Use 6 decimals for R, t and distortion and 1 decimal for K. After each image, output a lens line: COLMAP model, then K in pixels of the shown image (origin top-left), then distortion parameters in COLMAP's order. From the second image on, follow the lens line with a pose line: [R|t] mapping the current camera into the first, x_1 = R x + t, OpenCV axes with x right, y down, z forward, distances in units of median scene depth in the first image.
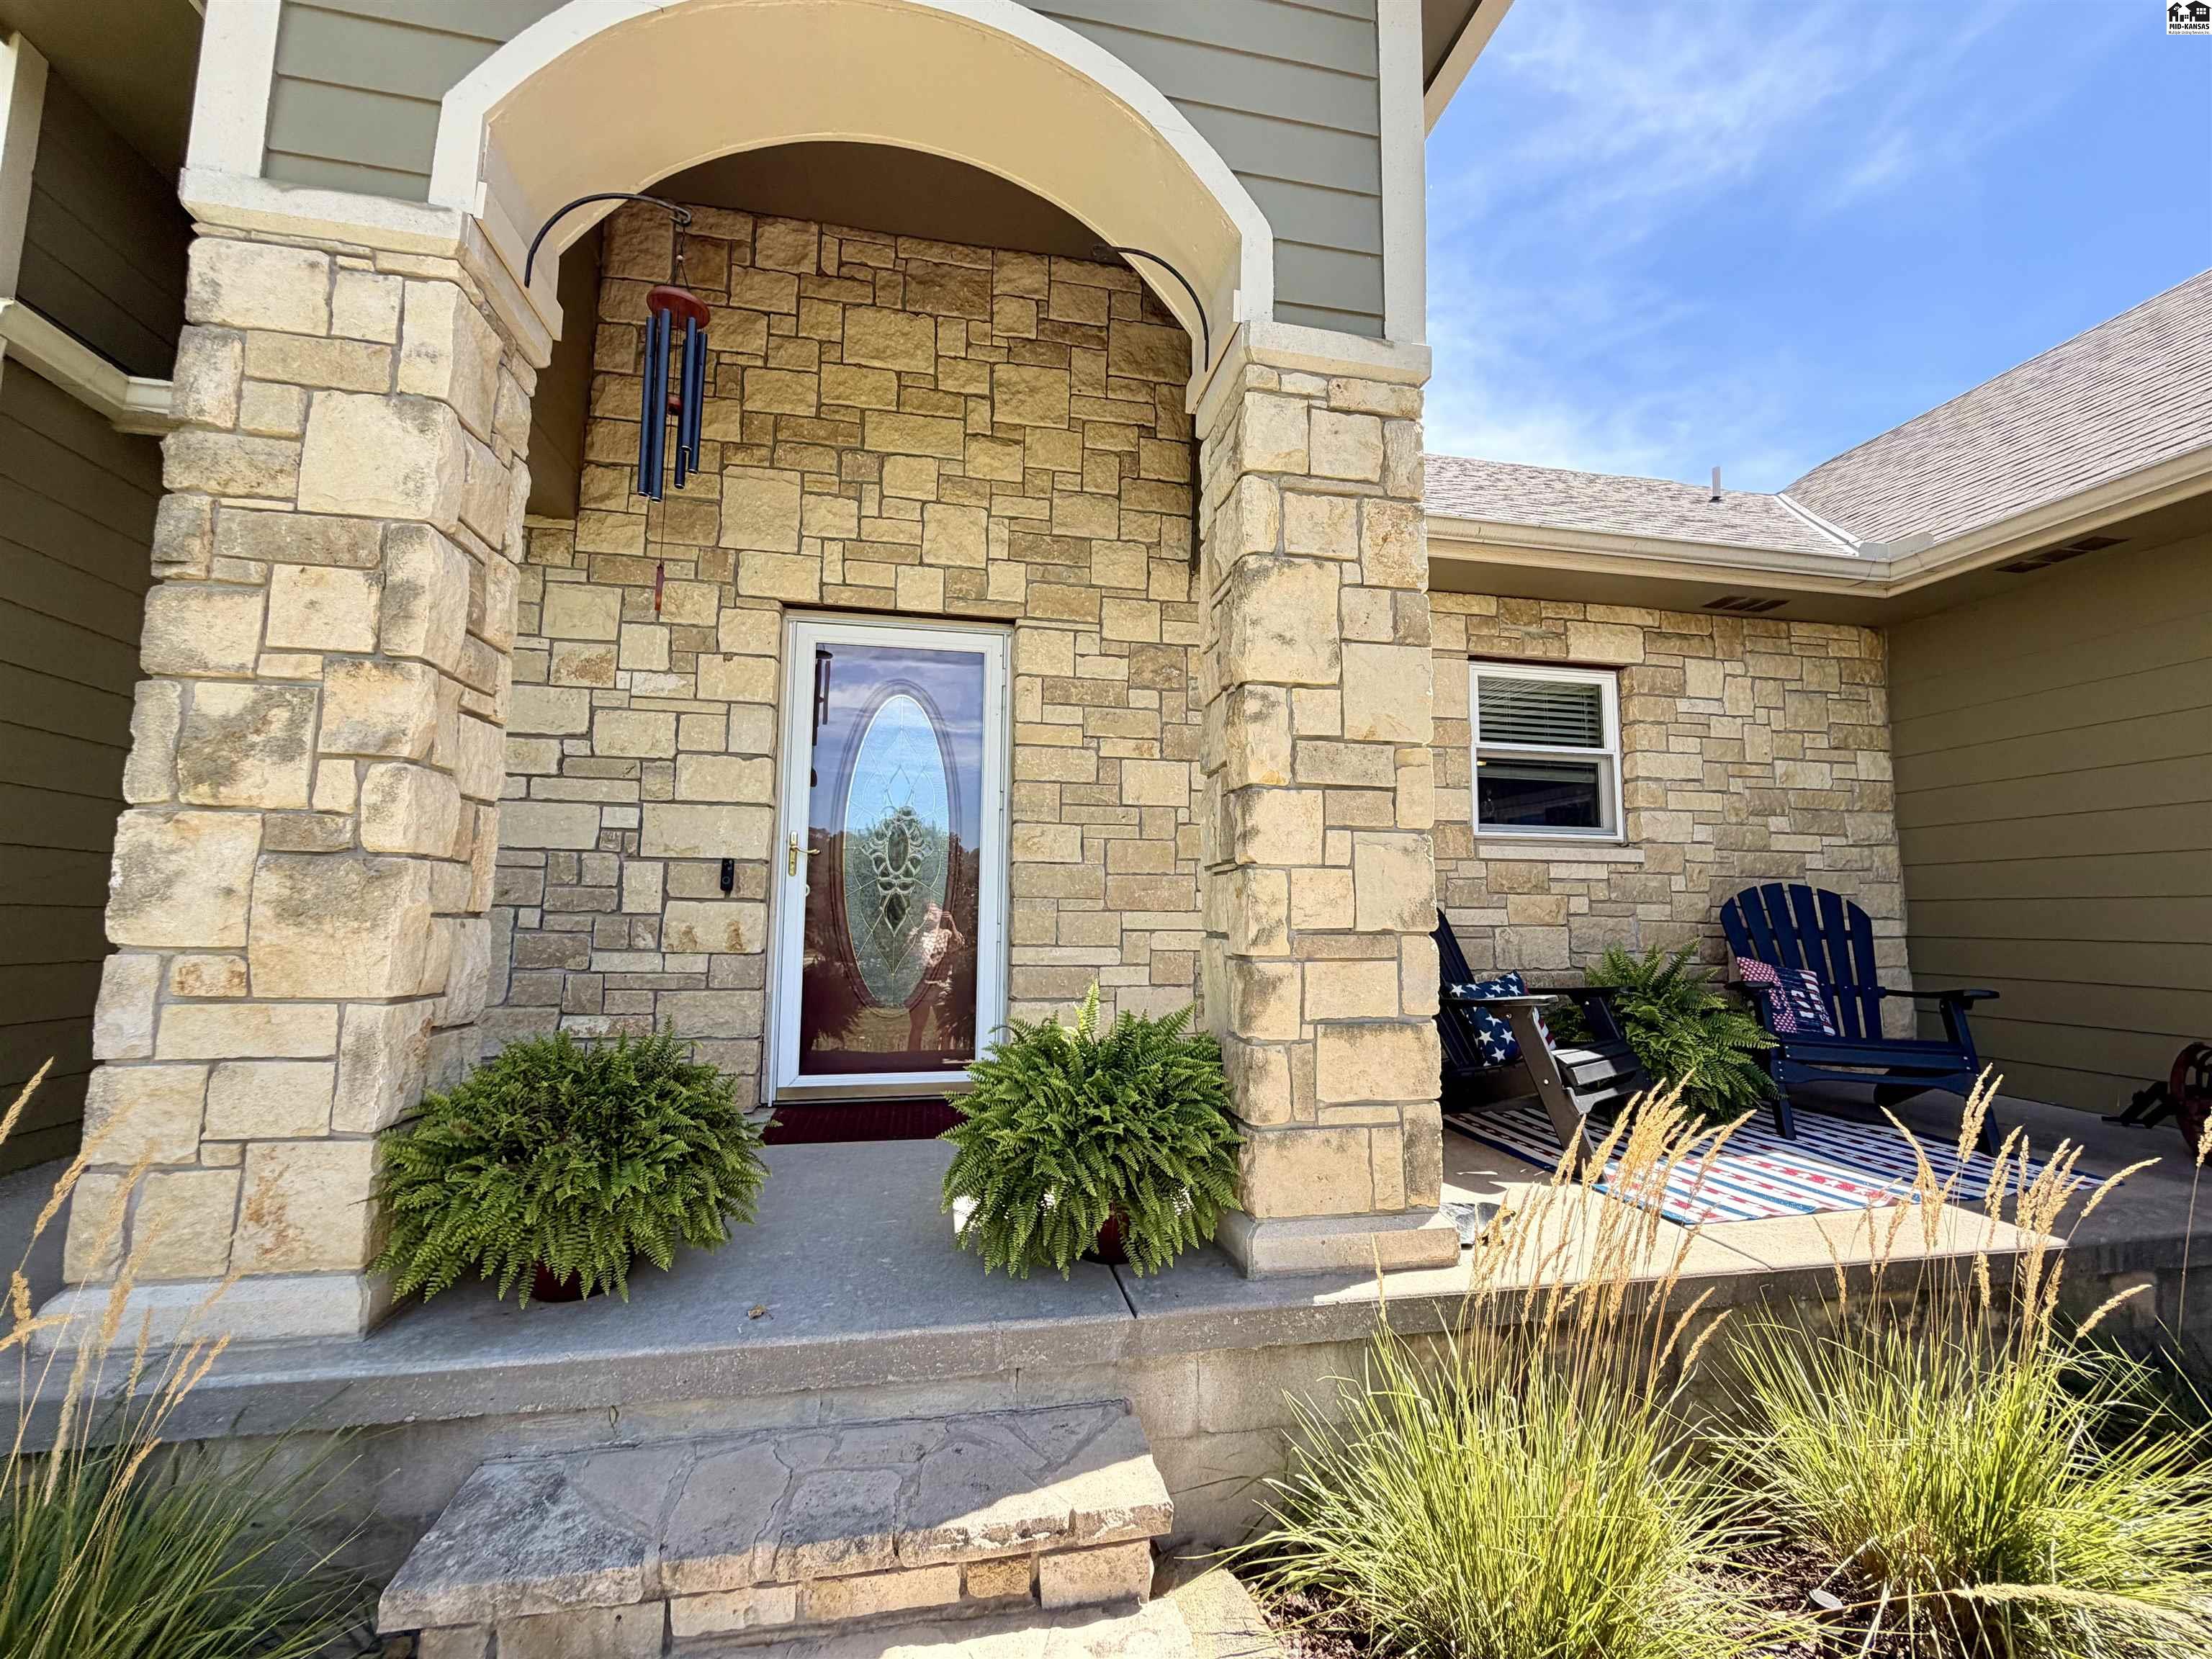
lens RADIAL K [[888.3, 0, 1098.6], [0, 888.3, 828.0], [0, 0, 1]] dist [0.003266, 0.000264]
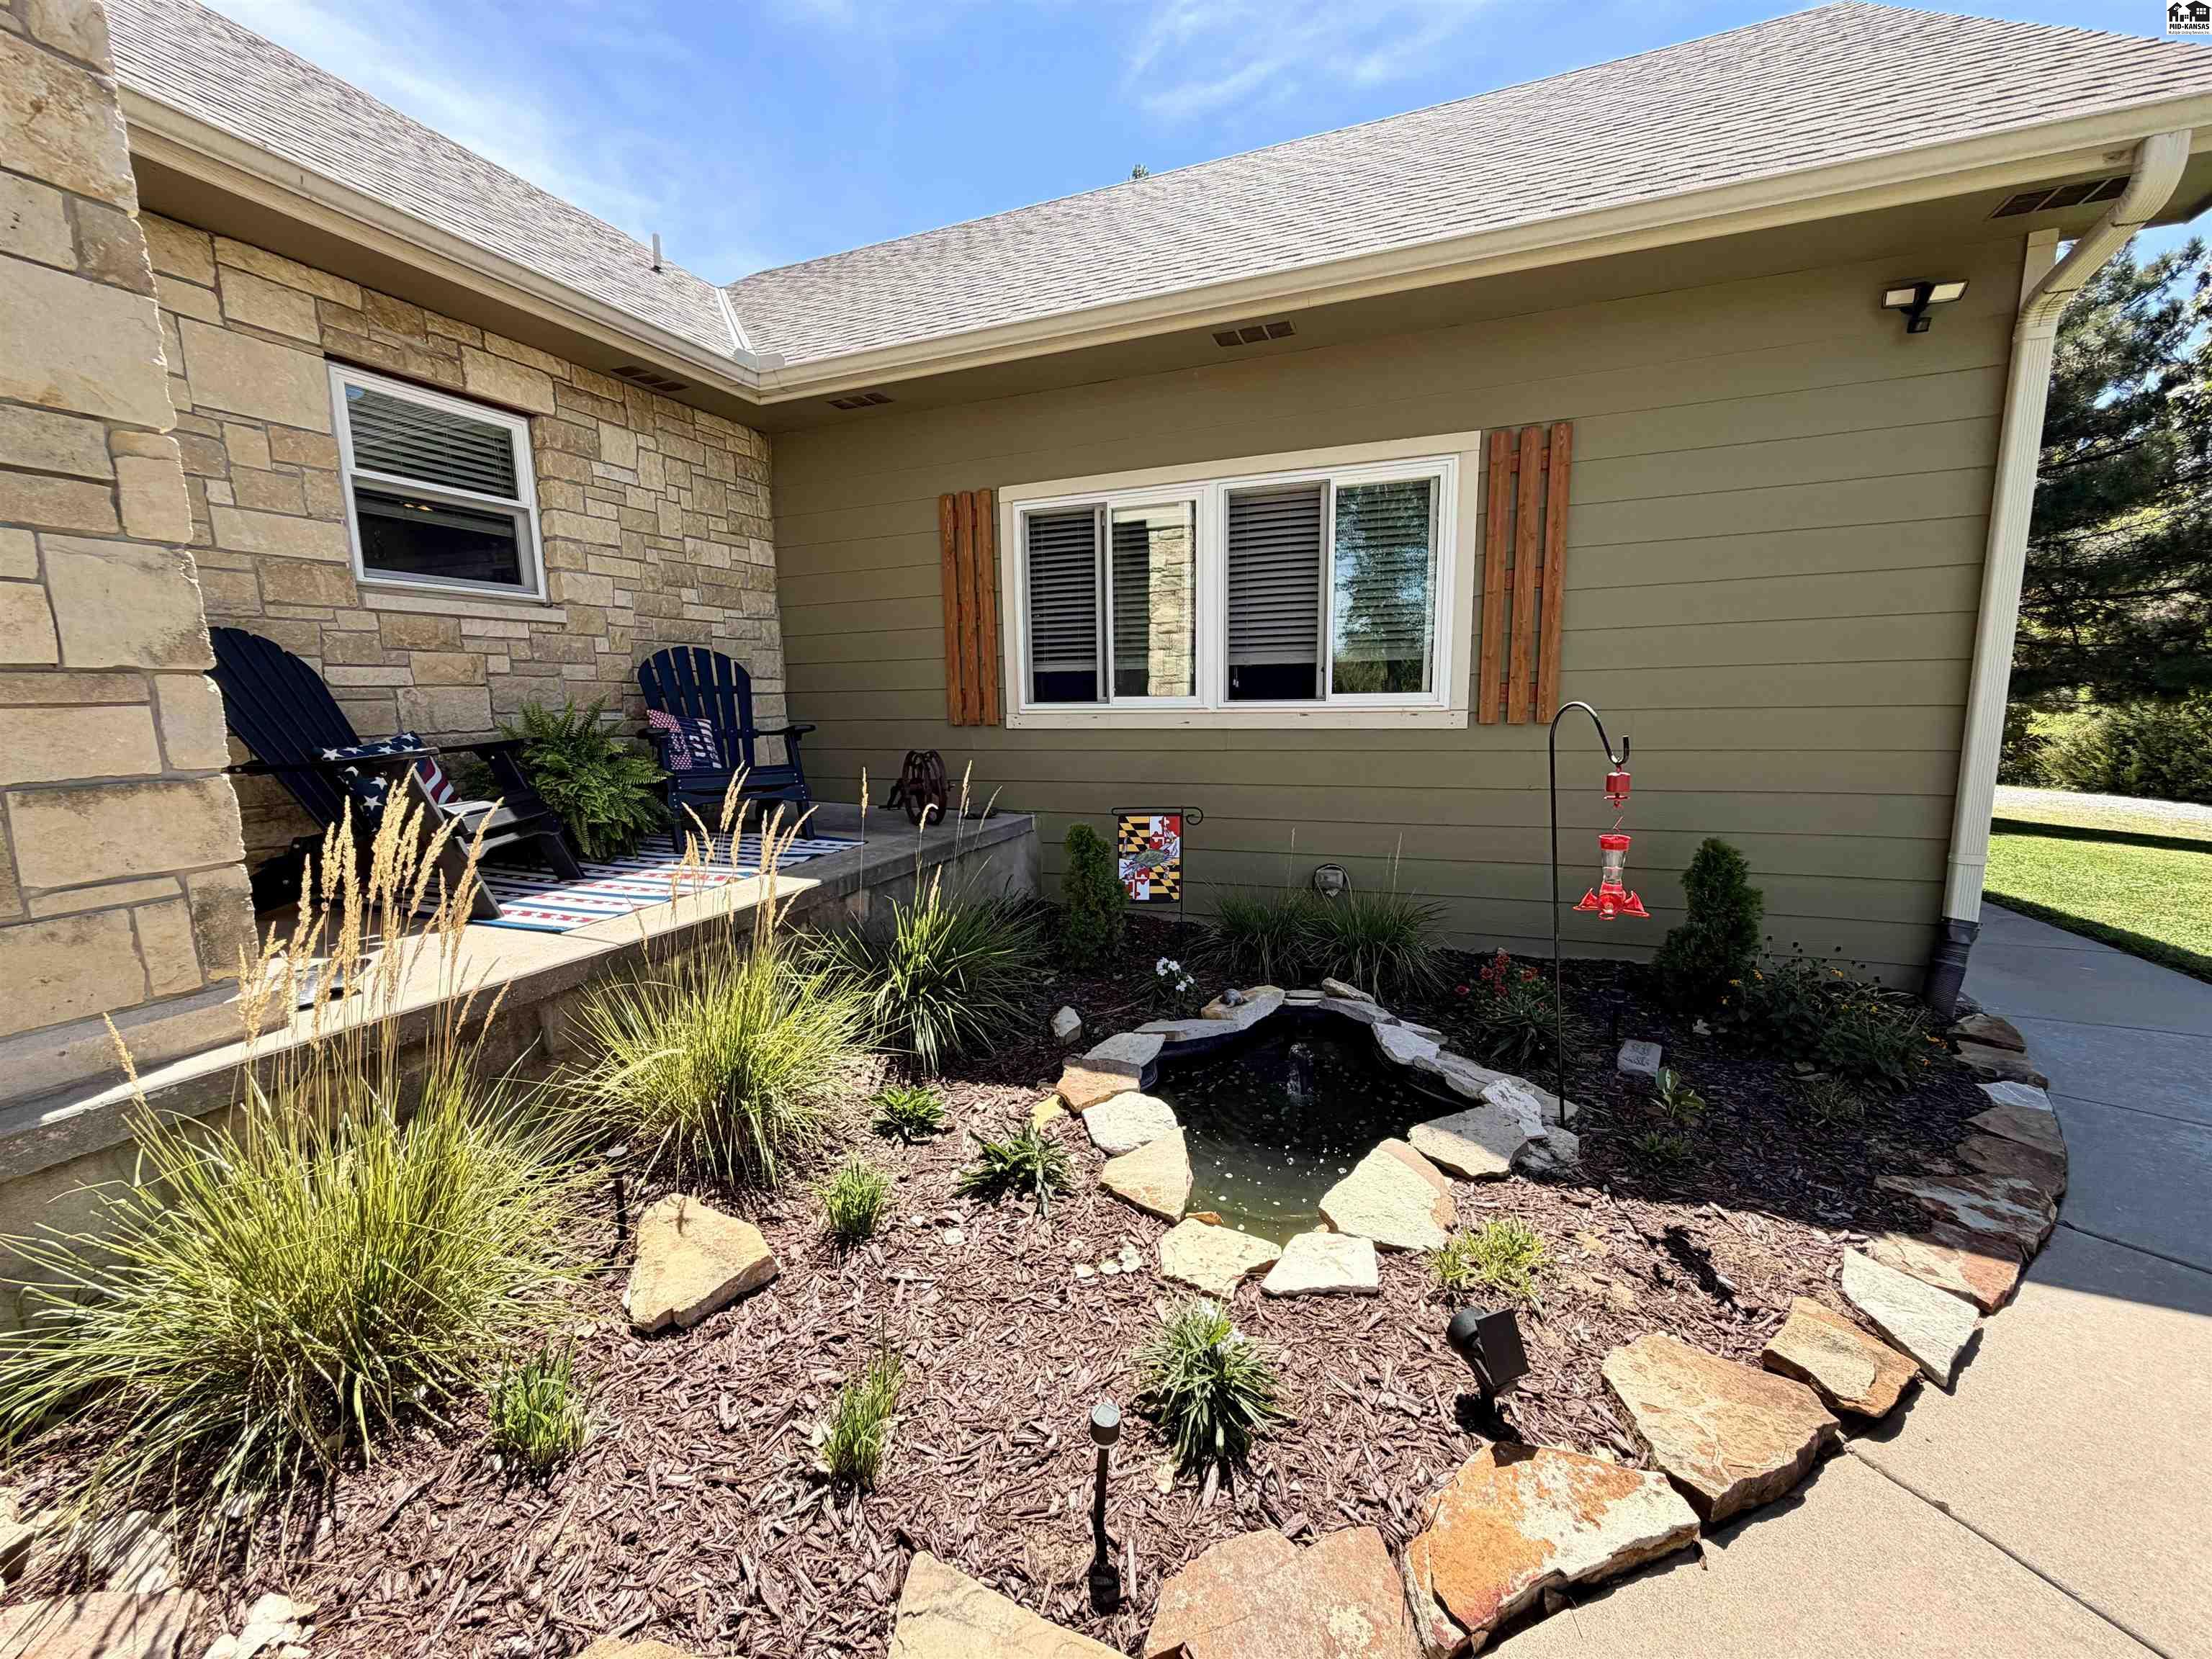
lens RADIAL K [[888.3, 0, 1098.6], [0, 888.3, 828.0], [0, 0, 1]] dist [0.003266, 0.000264]
pose [[0.540366, -0.144037, 0.829010, 0.062444], [-0.058923, 0.976343, 0.208043, 0.021194], [-0.839364, -0.161267, 0.519096, -0.096480]]
